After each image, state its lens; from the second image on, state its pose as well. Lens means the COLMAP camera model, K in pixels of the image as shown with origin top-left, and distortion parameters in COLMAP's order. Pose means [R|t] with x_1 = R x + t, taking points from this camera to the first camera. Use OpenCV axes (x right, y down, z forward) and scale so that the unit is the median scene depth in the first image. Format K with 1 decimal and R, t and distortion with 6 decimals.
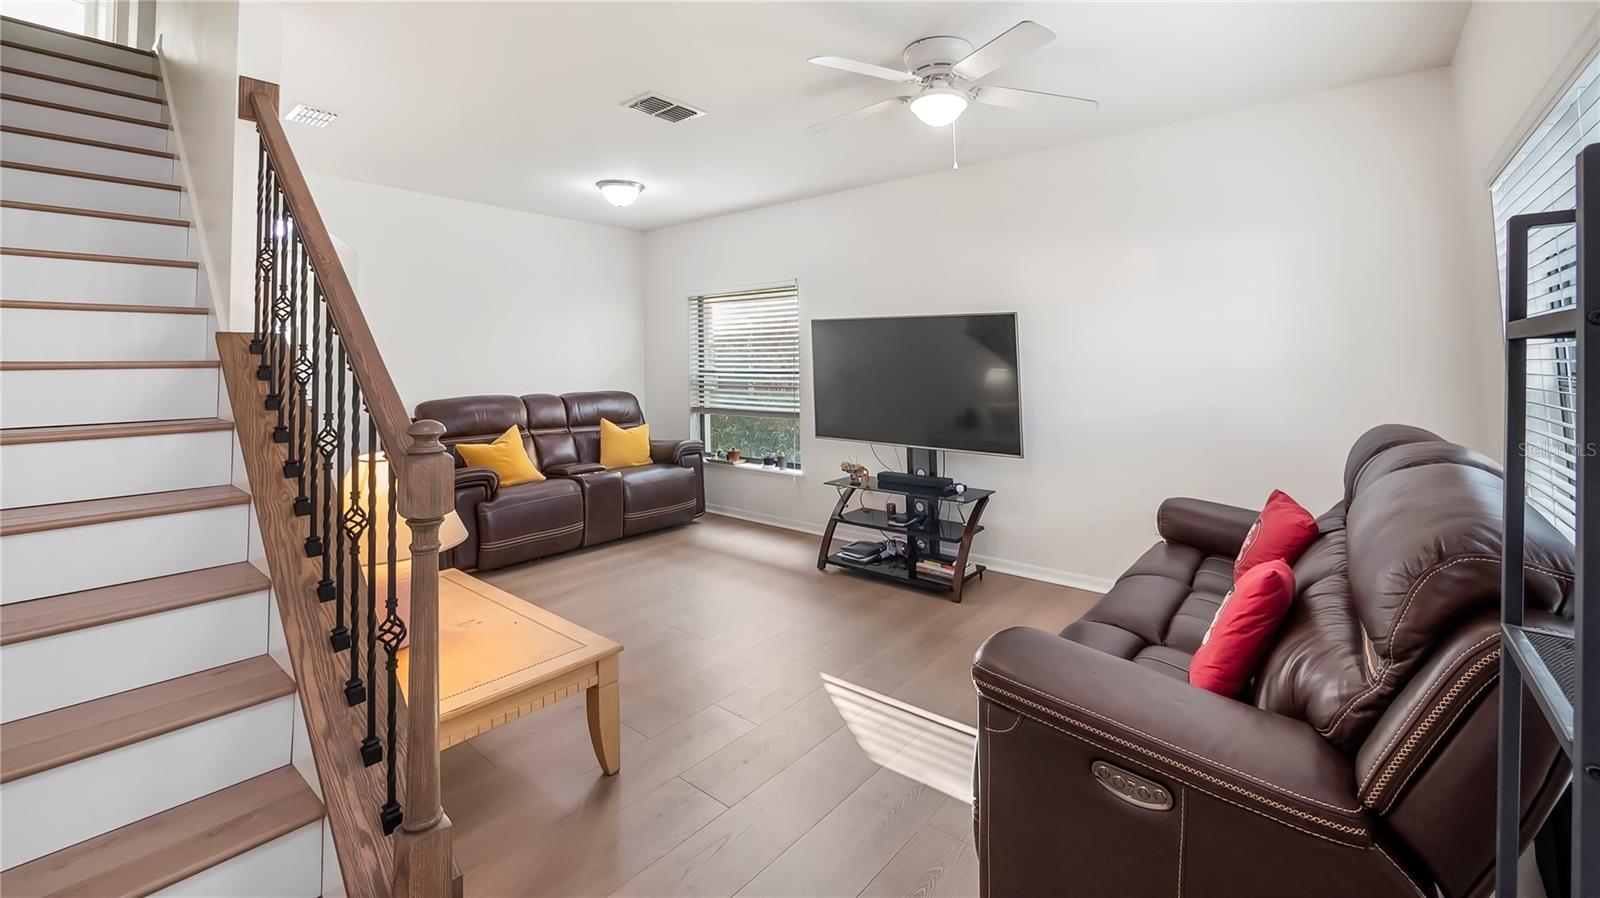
lens RADIAL K [[636.5, 0, 796.3], [0, 636.5, 352.6], [0, 0, 1]] dist [-0.006068, 0.000944]
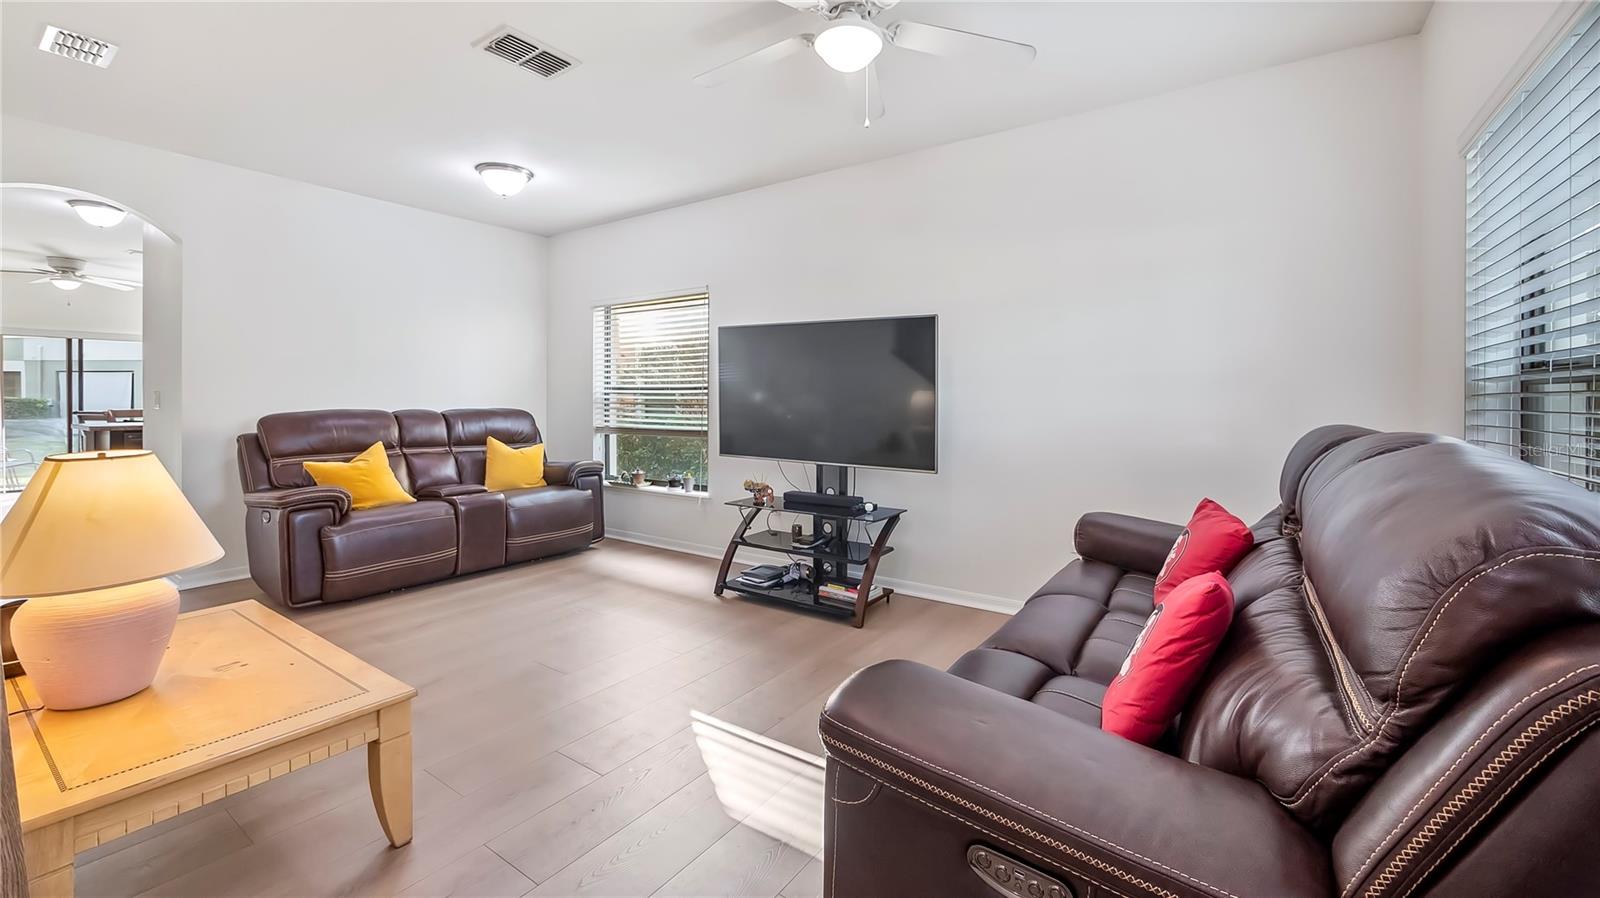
lens RADIAL K [[636.5, 0, 787.7], [0, 636.5, 451.8], [0, 0, 1]] dist [-0.006068, 0.000944]
pose [[0.996440, 0.003760, 0.084224, 0.079644], [-0.012436, 0.994632, 0.102725, 0.053082], [-0.083386, -0.103406, 0.991138, 0.139938]]
